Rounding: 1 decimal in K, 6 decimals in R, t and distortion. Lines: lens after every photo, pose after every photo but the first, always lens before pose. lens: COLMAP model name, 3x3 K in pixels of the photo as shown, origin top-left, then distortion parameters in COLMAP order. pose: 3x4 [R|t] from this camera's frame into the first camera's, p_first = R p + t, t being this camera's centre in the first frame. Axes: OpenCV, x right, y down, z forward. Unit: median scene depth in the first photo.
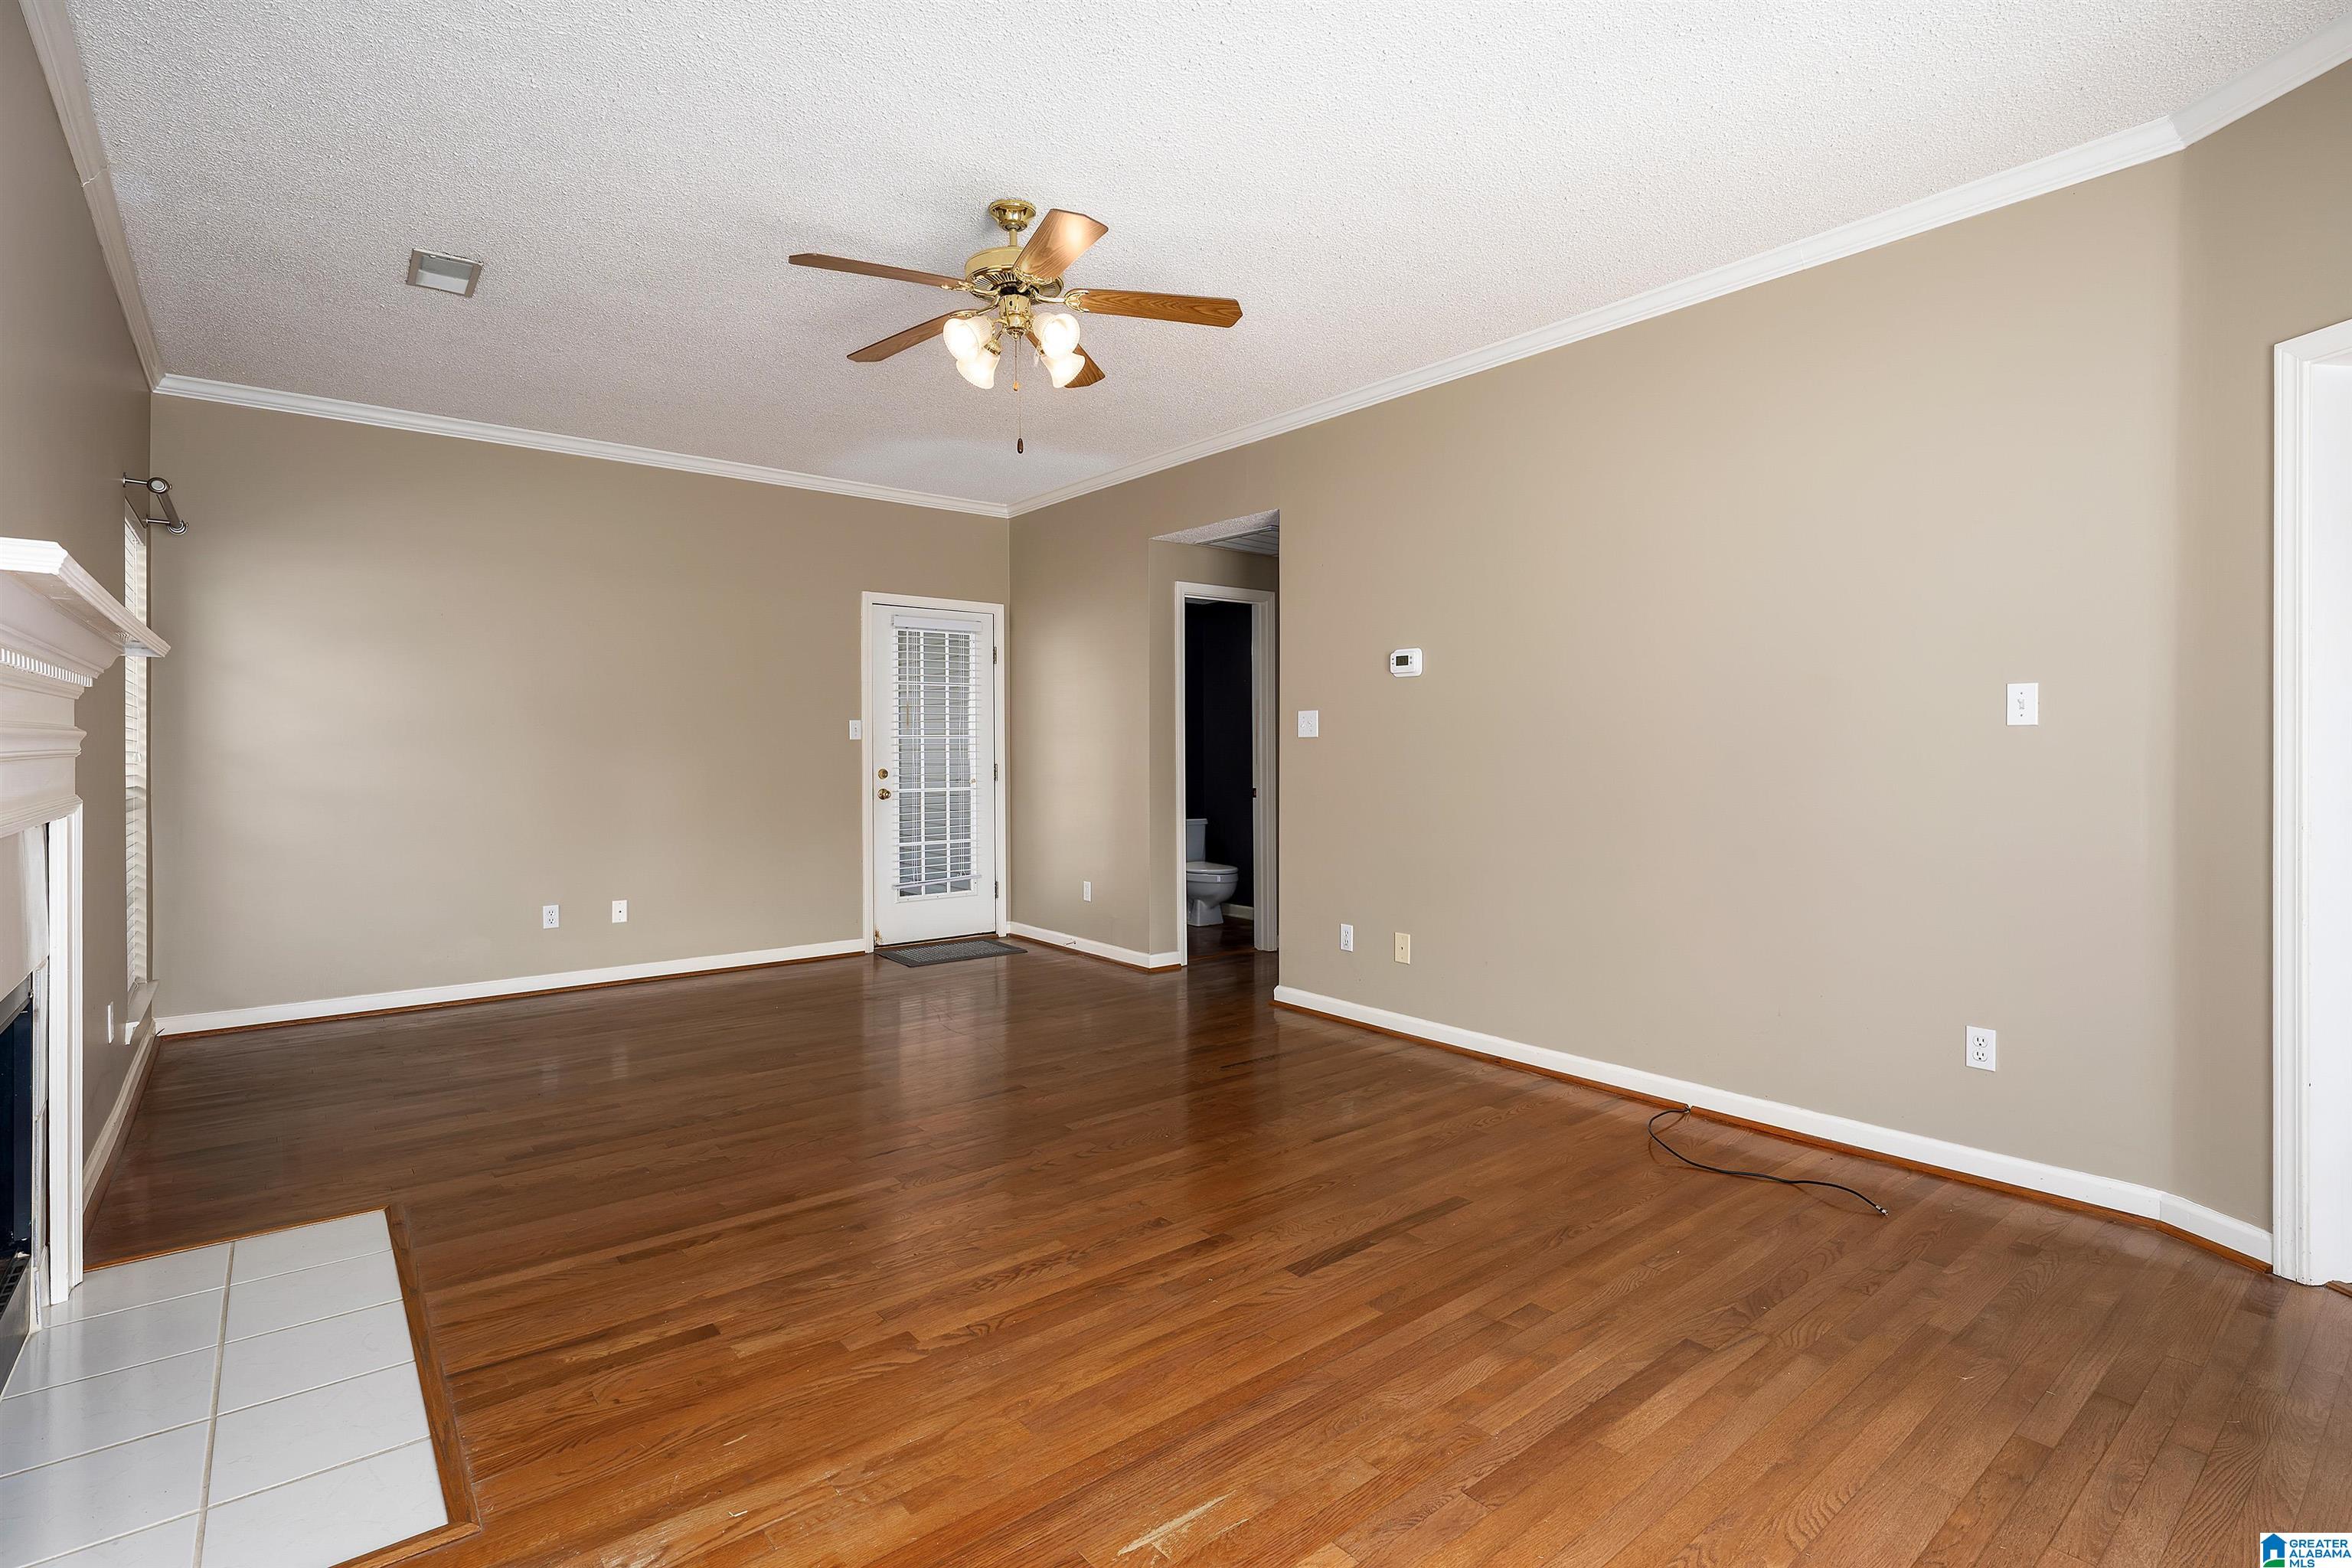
lens RADIAL K [[1114.2, 0, 1185.0], [0, 1114.2, 754.5], [0, 0, 1]] dist [0.000444, -0.000081]
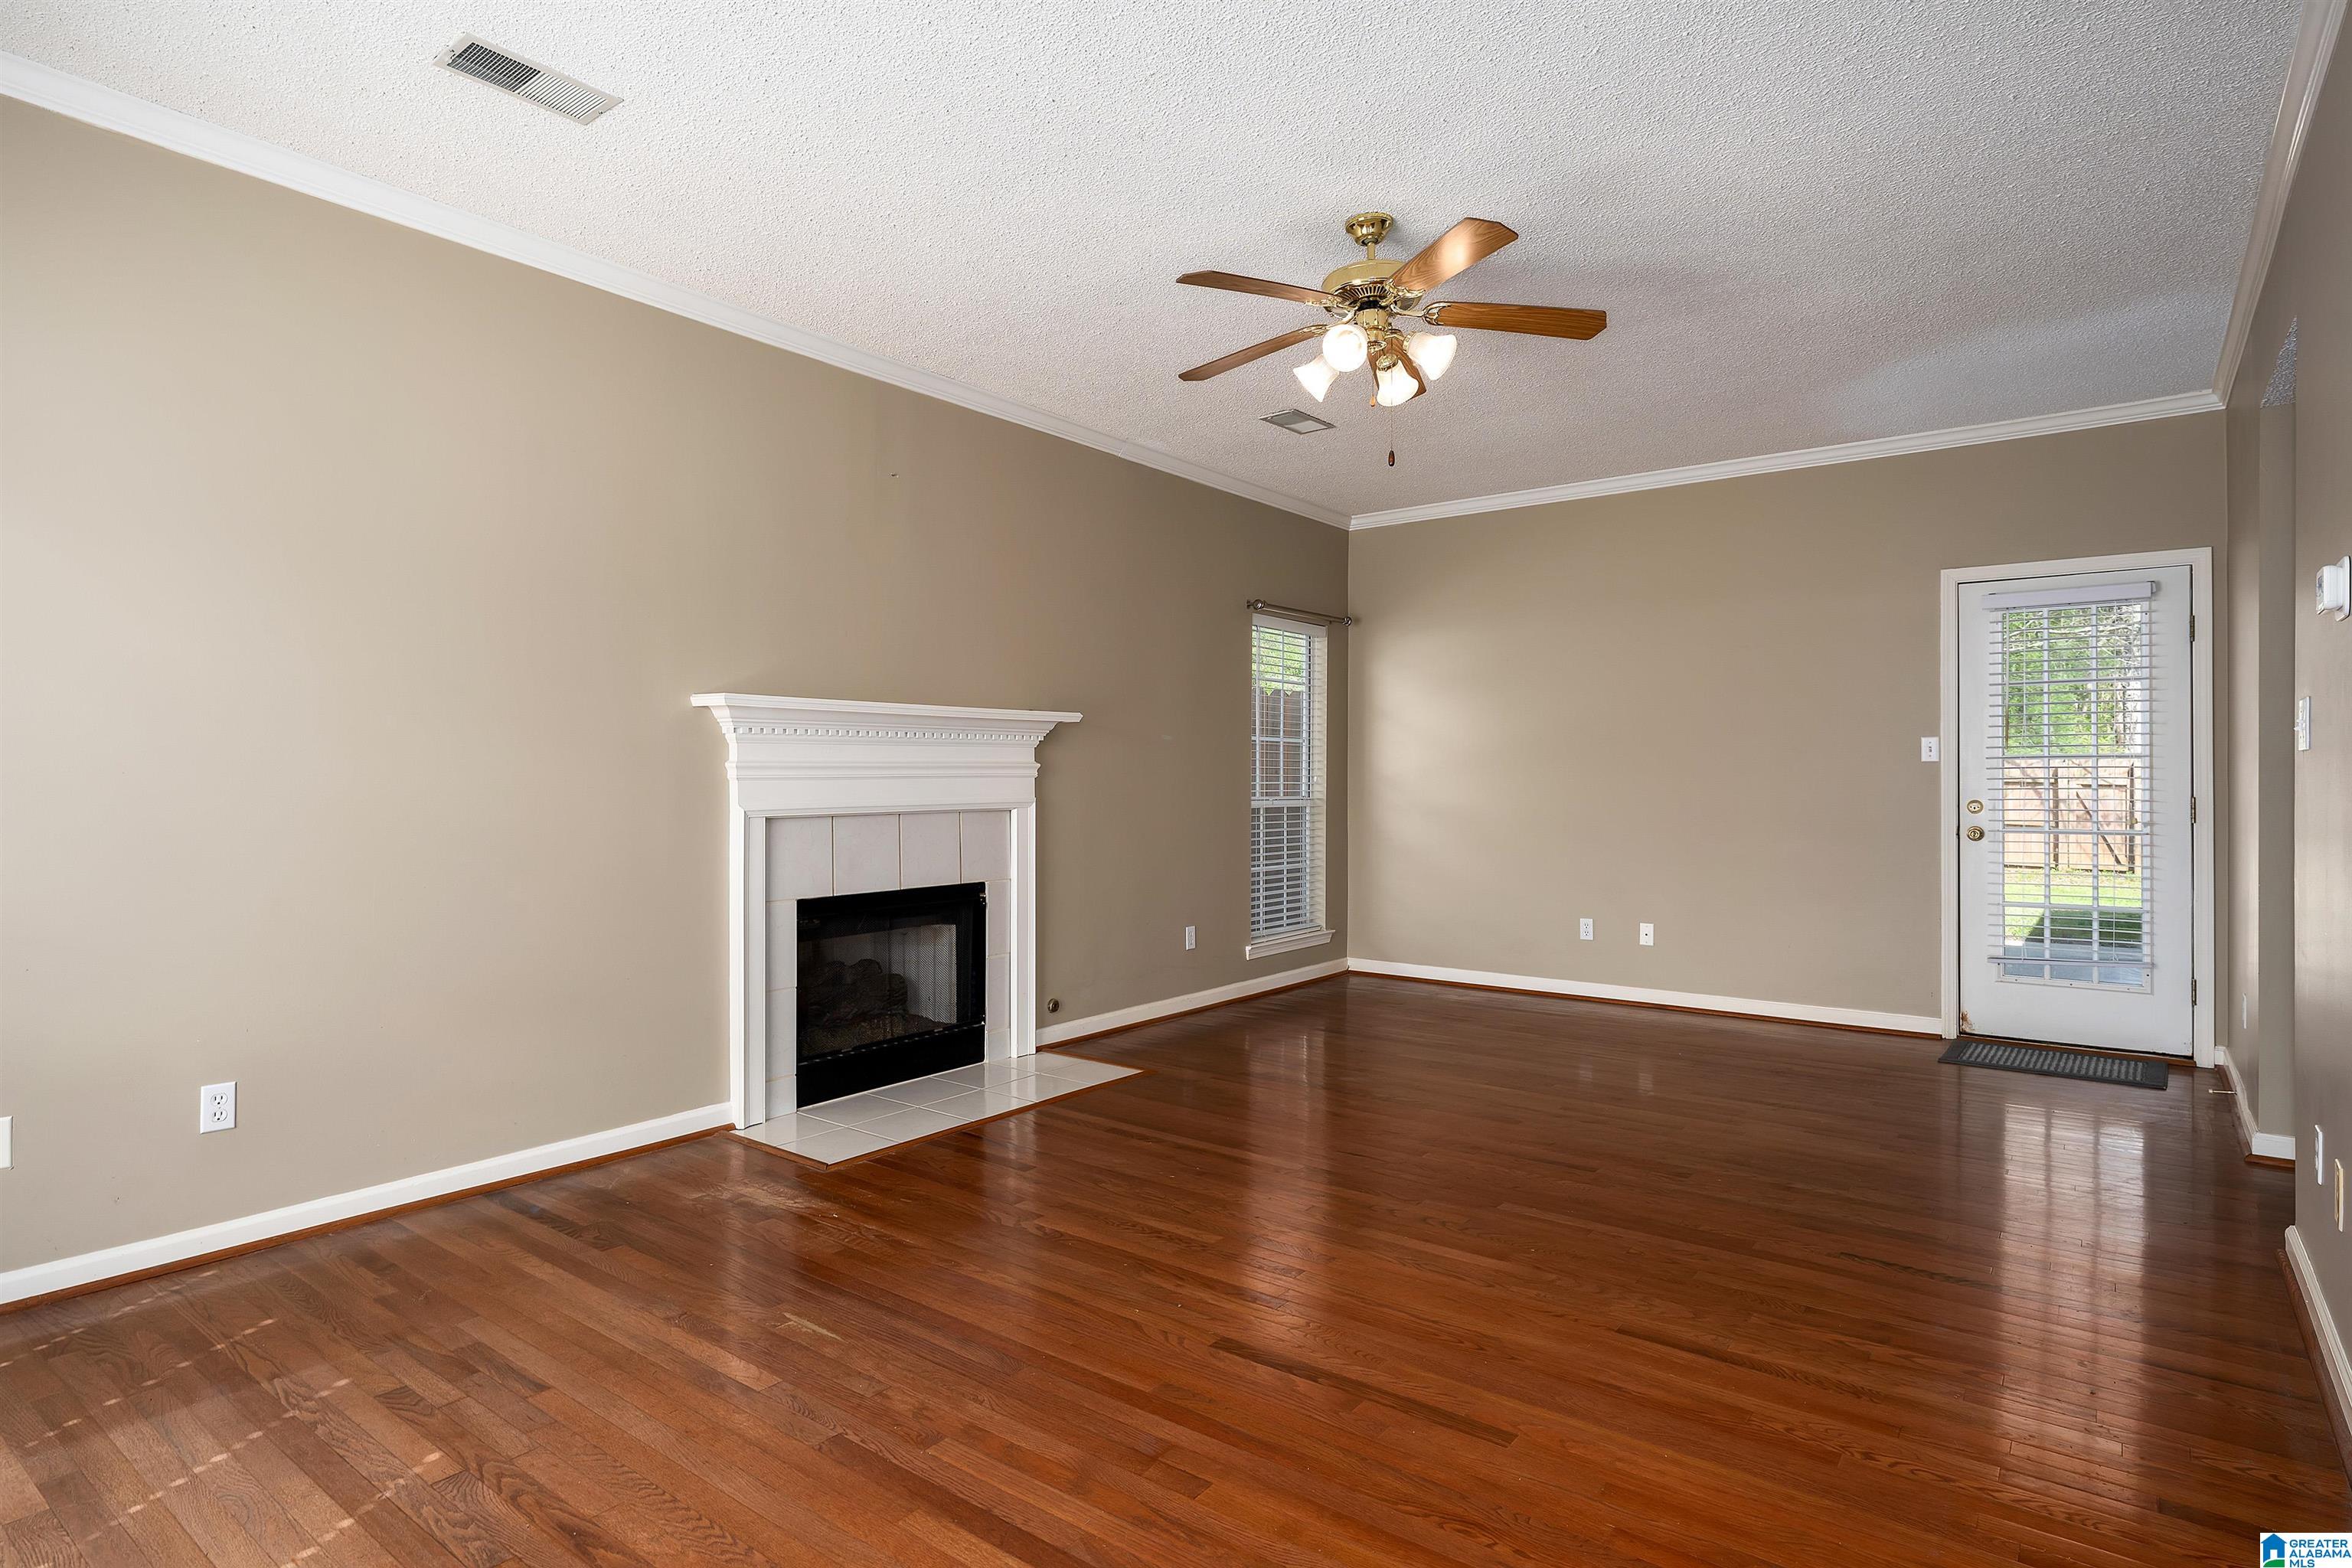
lens RADIAL K [[1227.0, 0, 1176.0], [0, 1227.0, 784.0], [0, 0, 1]] dist [-0.001741, -0.000620]
pose [[0.231863, 0.007986, -0.972716, 0.844183], [-0.004914, 0.999963, 0.007039, -0.002363], [0.972736, 0.003148, 0.231894, 0.575949]]
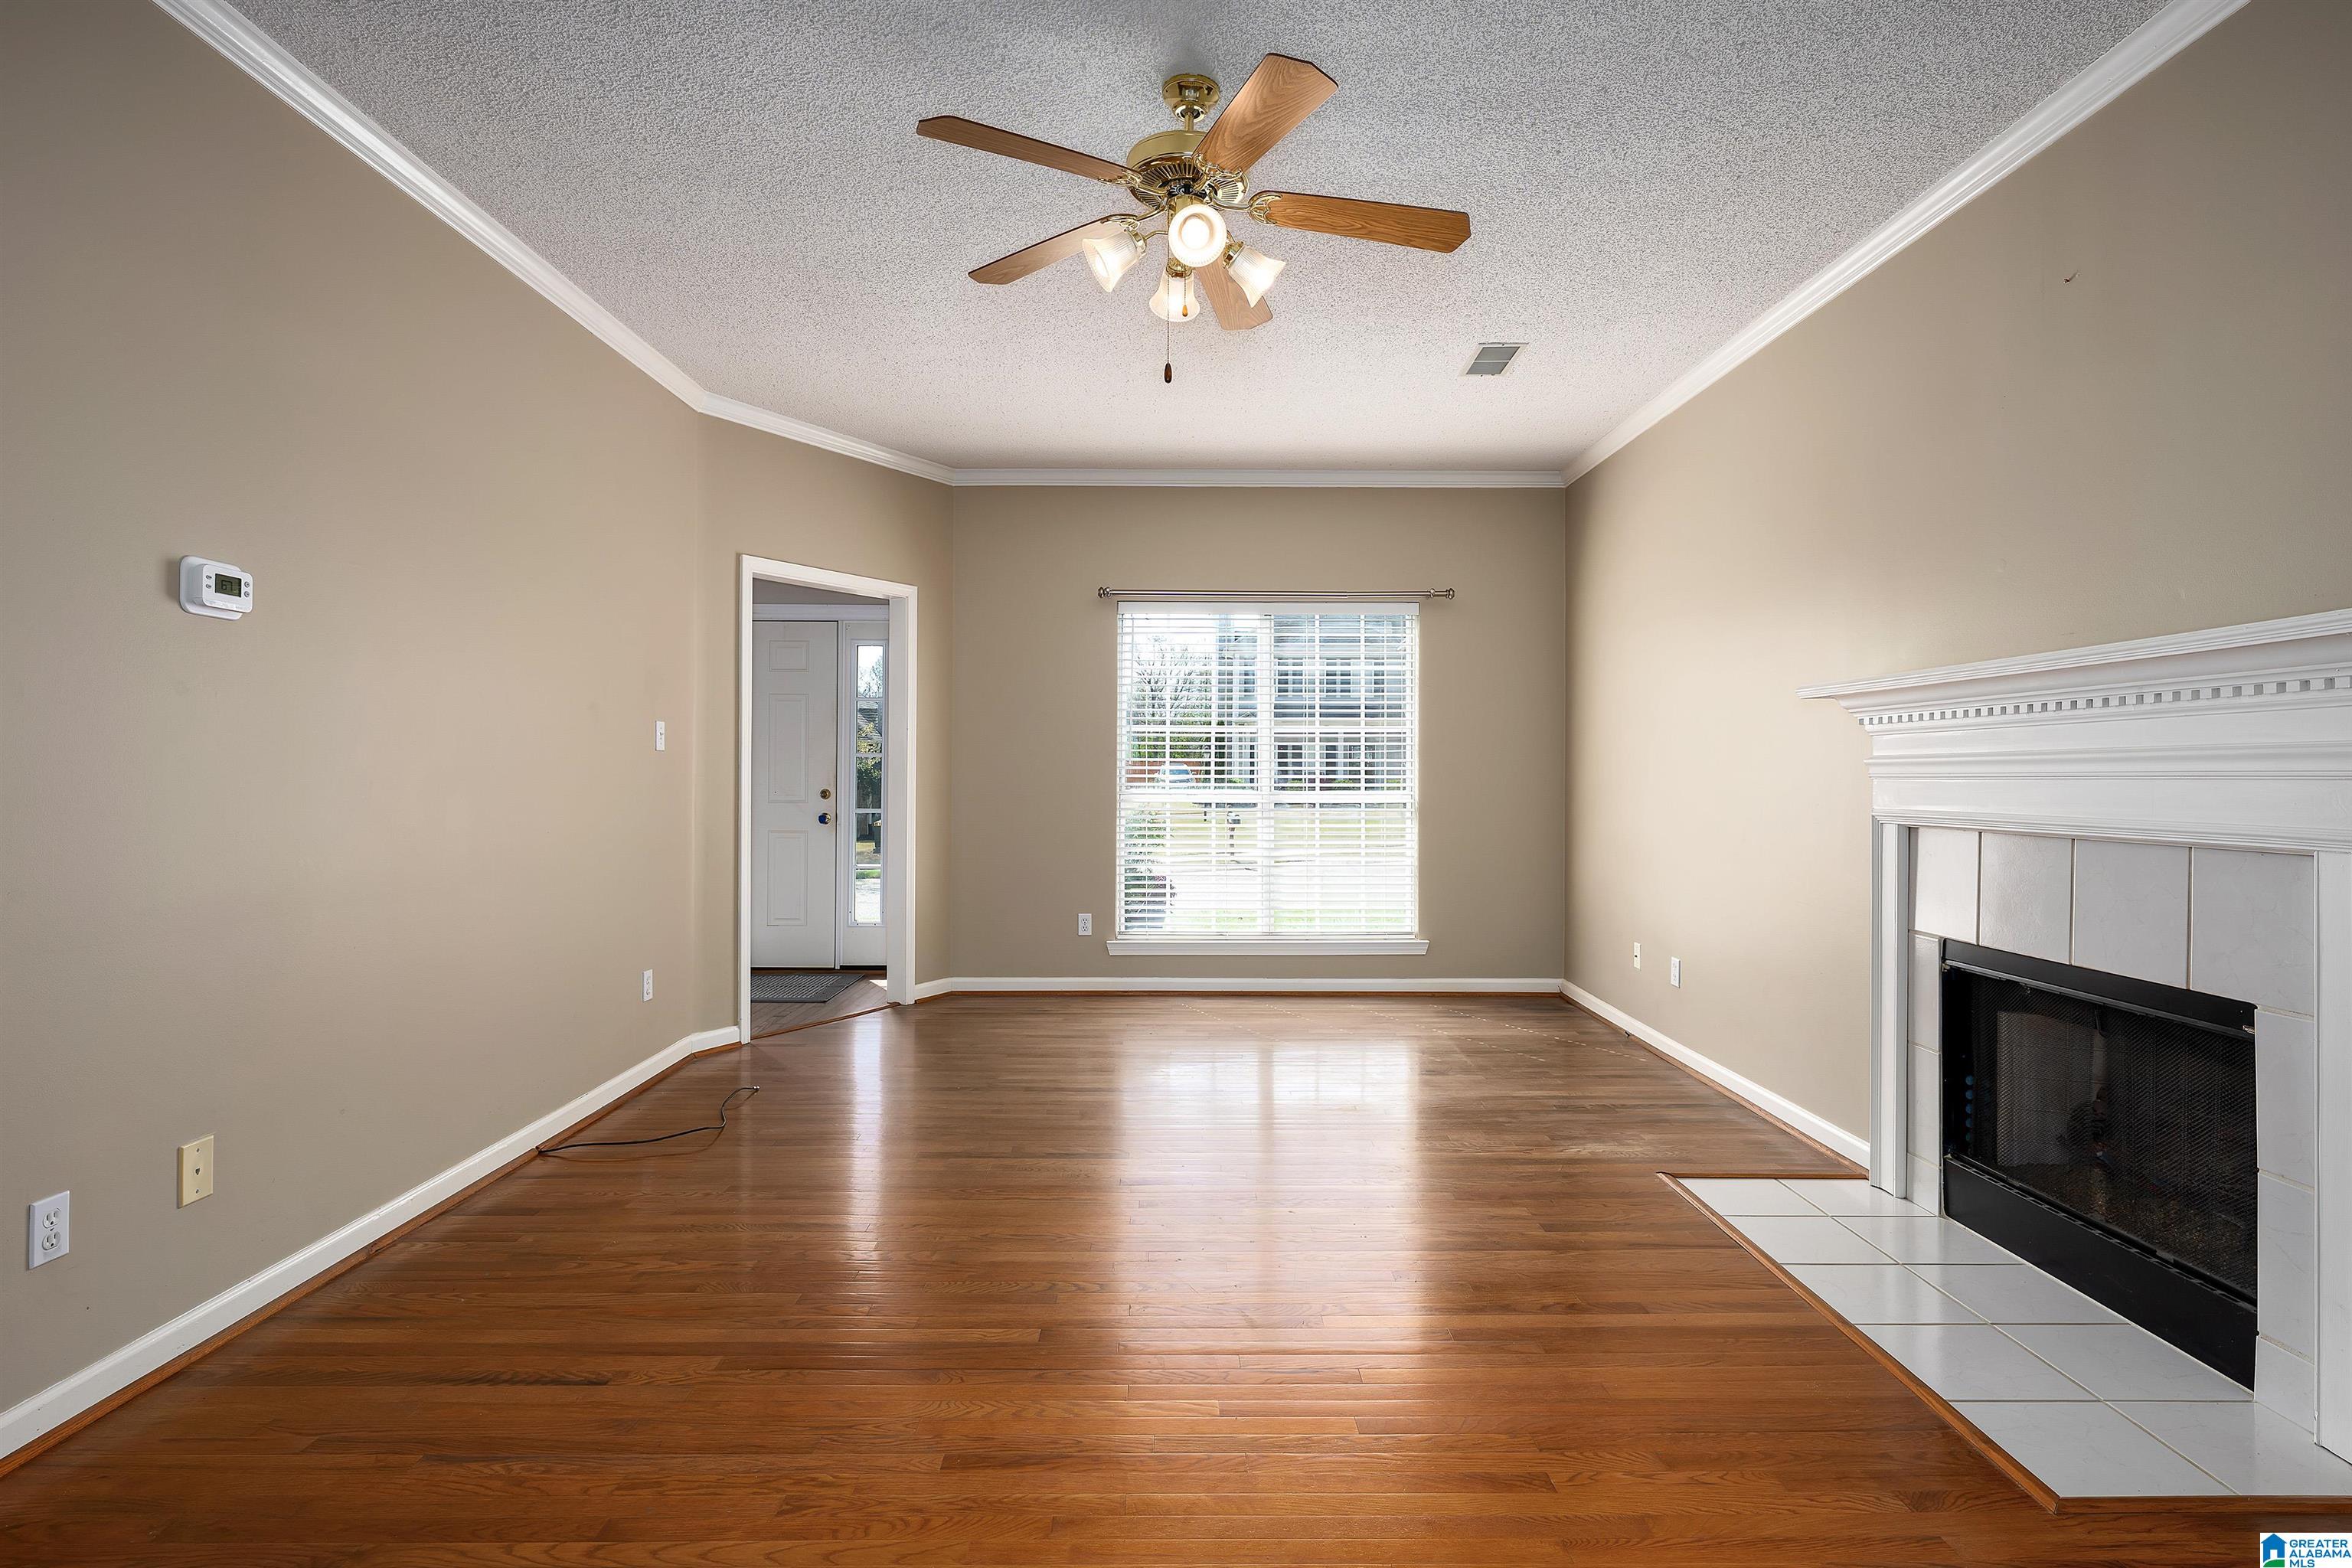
lens RADIAL K [[1193.3, 0, 1176.0], [0, 1193.3, 784.0], [0, 0, 1]] dist [0.000199, 0.000082]
pose [[-0.776667, -0.006442, 0.629878, -0.671709], [0.000505, 0.999941, 0.010849, -0.000972], [-0.629911, 0.008744, -0.776618, 1.637294]]
